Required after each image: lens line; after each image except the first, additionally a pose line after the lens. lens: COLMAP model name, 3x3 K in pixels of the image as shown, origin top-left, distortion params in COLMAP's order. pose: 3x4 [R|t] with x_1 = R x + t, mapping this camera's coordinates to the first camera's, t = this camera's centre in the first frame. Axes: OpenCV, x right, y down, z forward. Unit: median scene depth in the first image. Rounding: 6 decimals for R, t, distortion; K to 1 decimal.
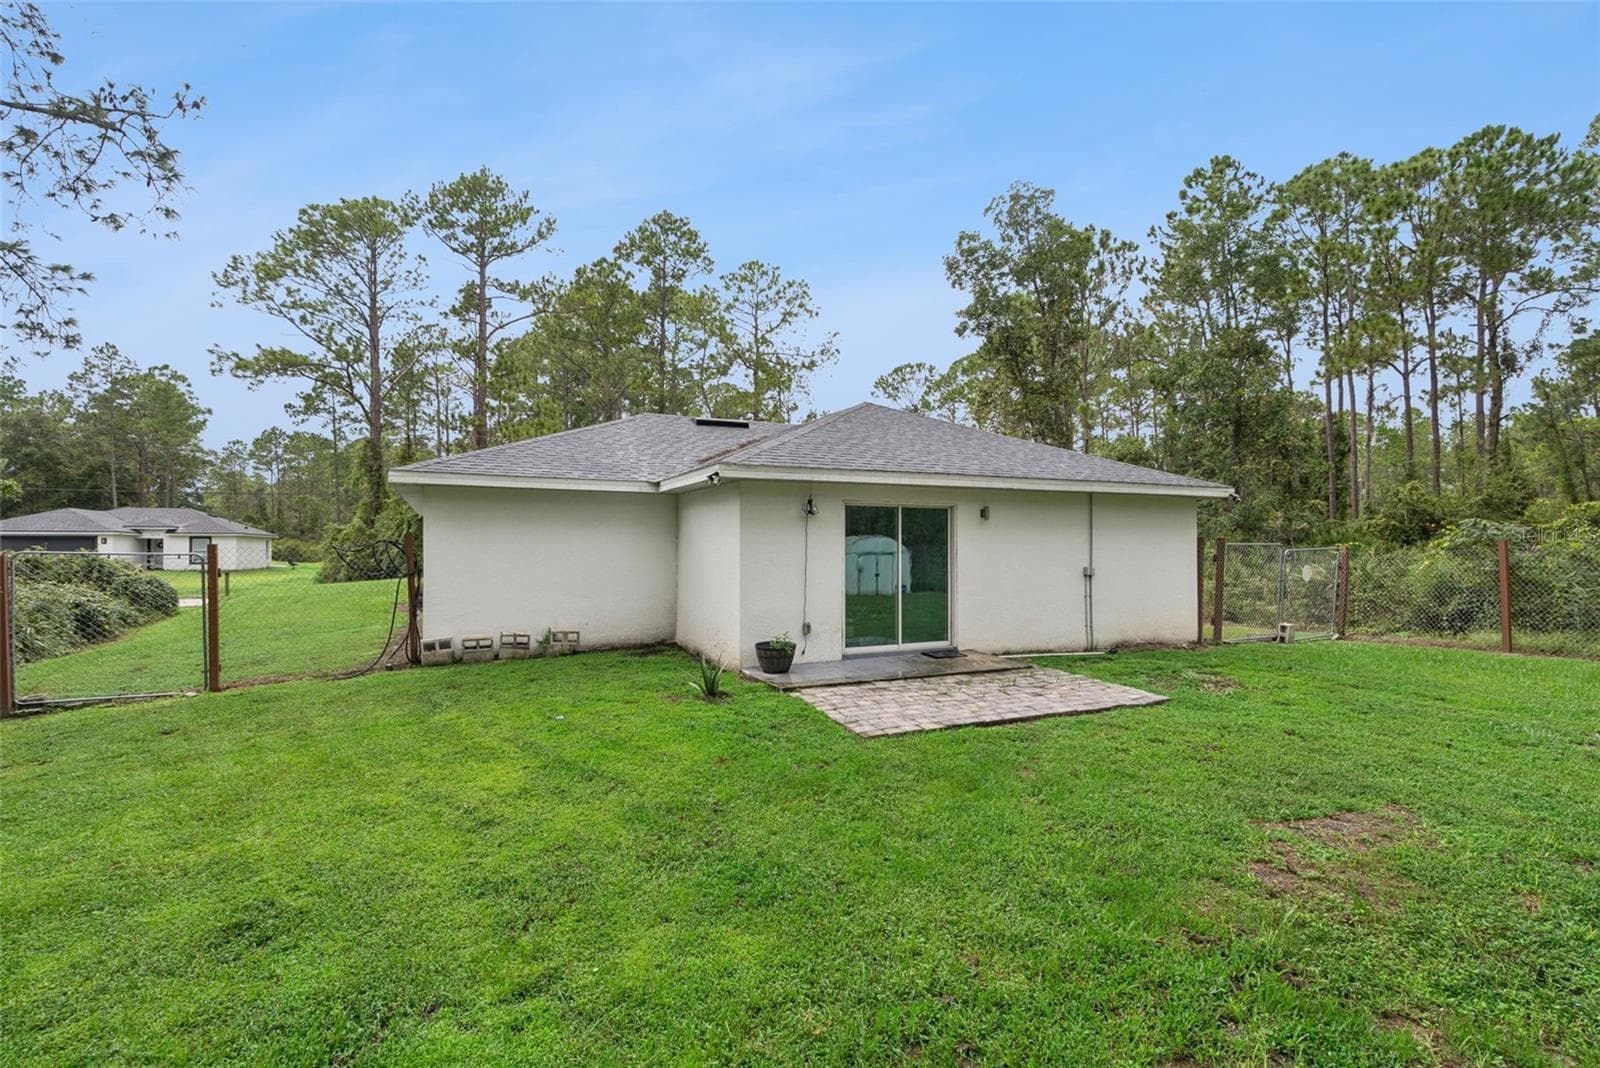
lens RADIAL K [[721.1, 0, 800.0], [0, 721.1, 534.0], [0, 0, 1]] dist [-0.001281, 0.000457]
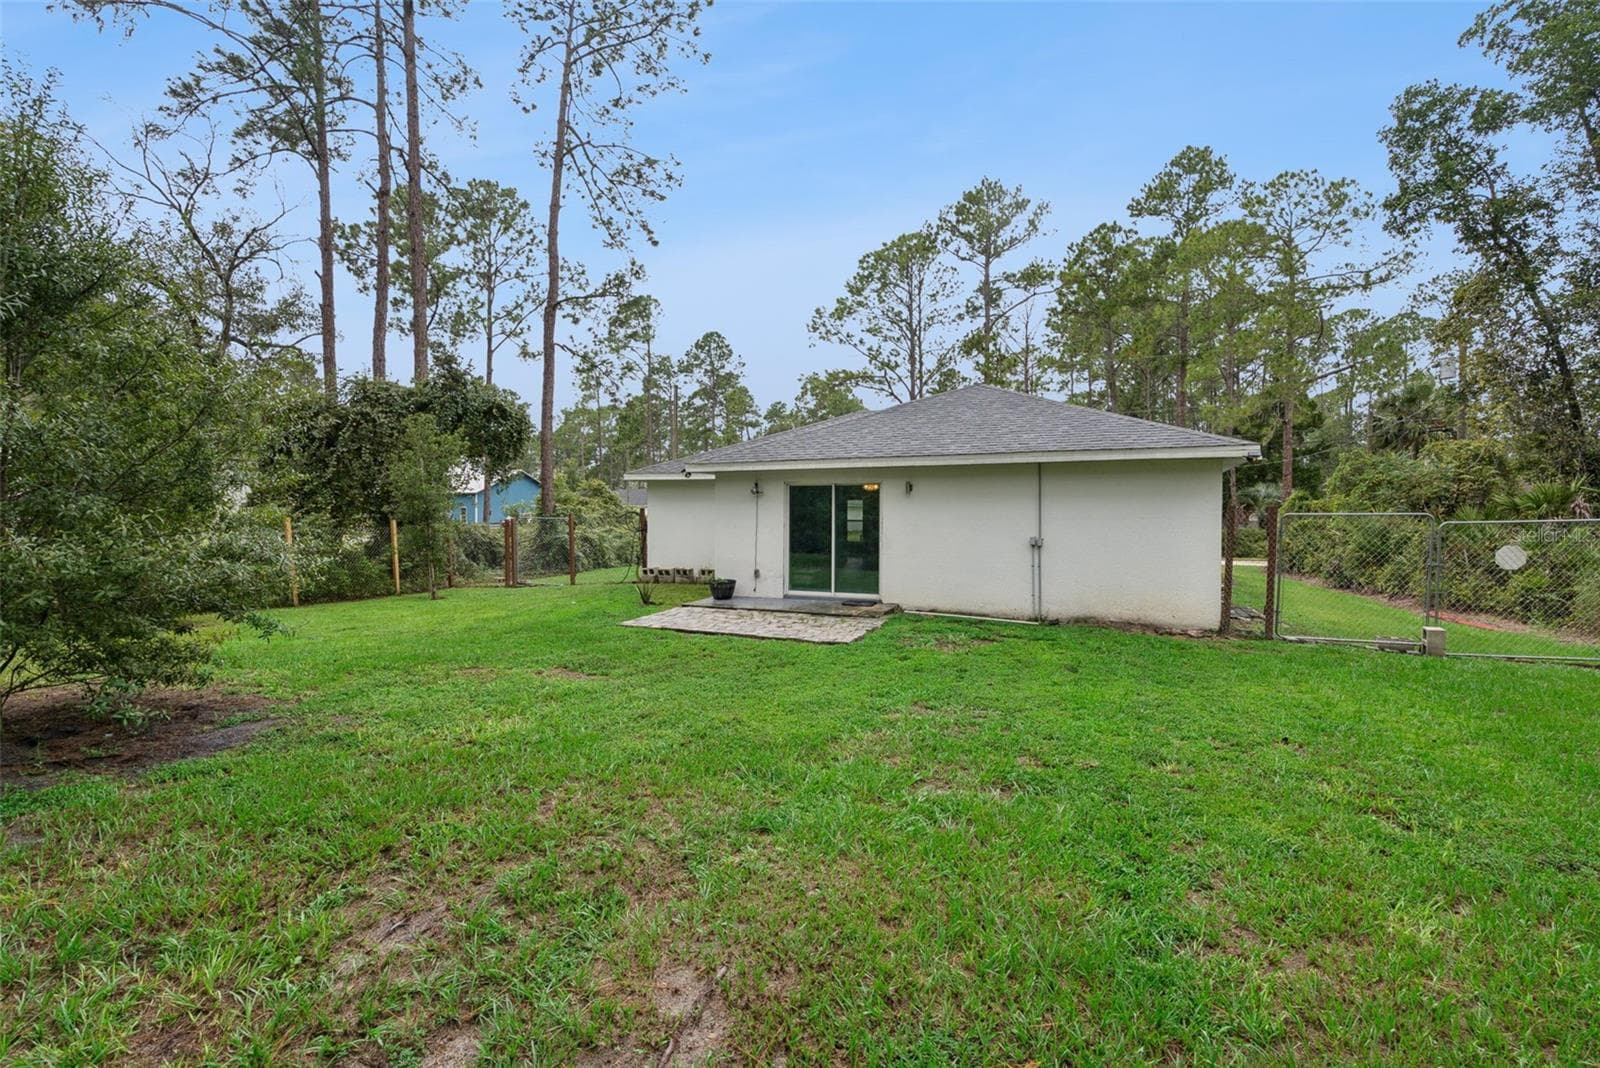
lens RADIAL K [[726.1, 0, 799.8], [0, 726.1, 507.5], [0, 0, 1]] dist [0.002129, 0.000613]
pose [[0.668269, -0.005071, -0.743903, 0.241293], [0.011467, 0.999928, 0.003485, -0.000714], [0.743832, -0.010859, 0.668279, 0.021144]]
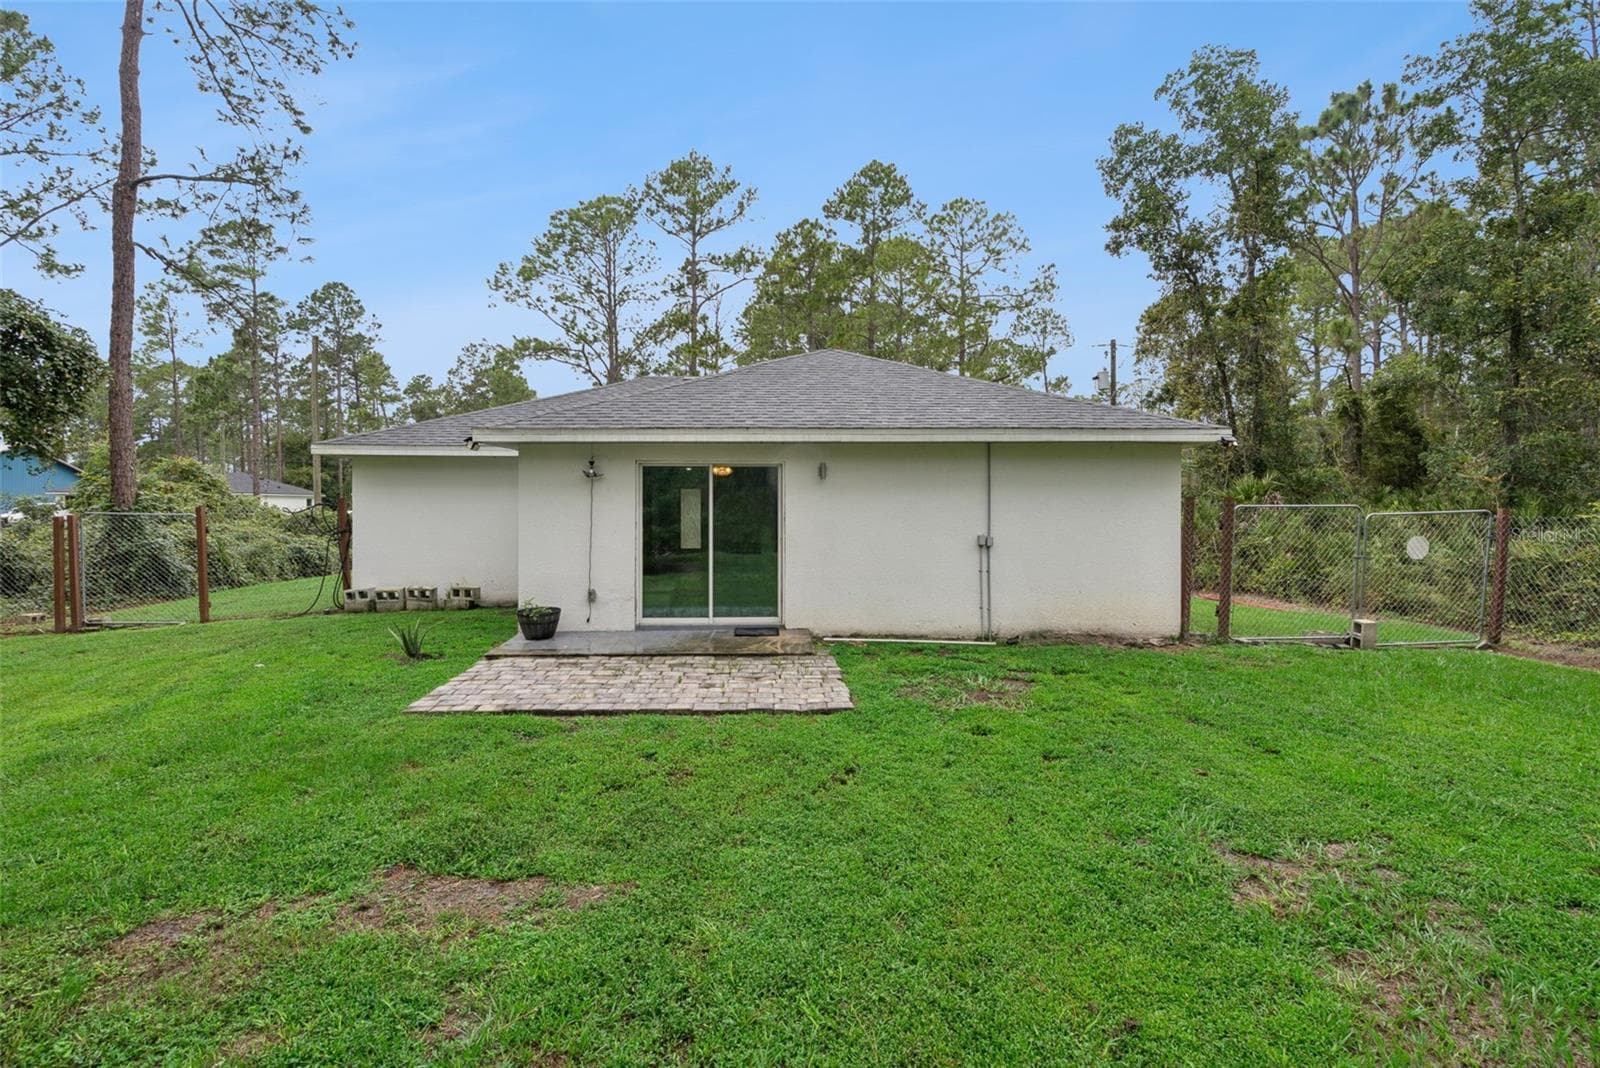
lens RADIAL K [[739.3, 0, 792.9], [0, 739.3, 499.1], [0, 0, 1]] dist [-0.001170, 0.002332]
pose [[0.923992, -0.002810, -0.382402, 0.134114], [0.006988, 0.999930, 0.009535, -0.000968], [0.382348, -0.011483, 0.923947, 0.040807]]
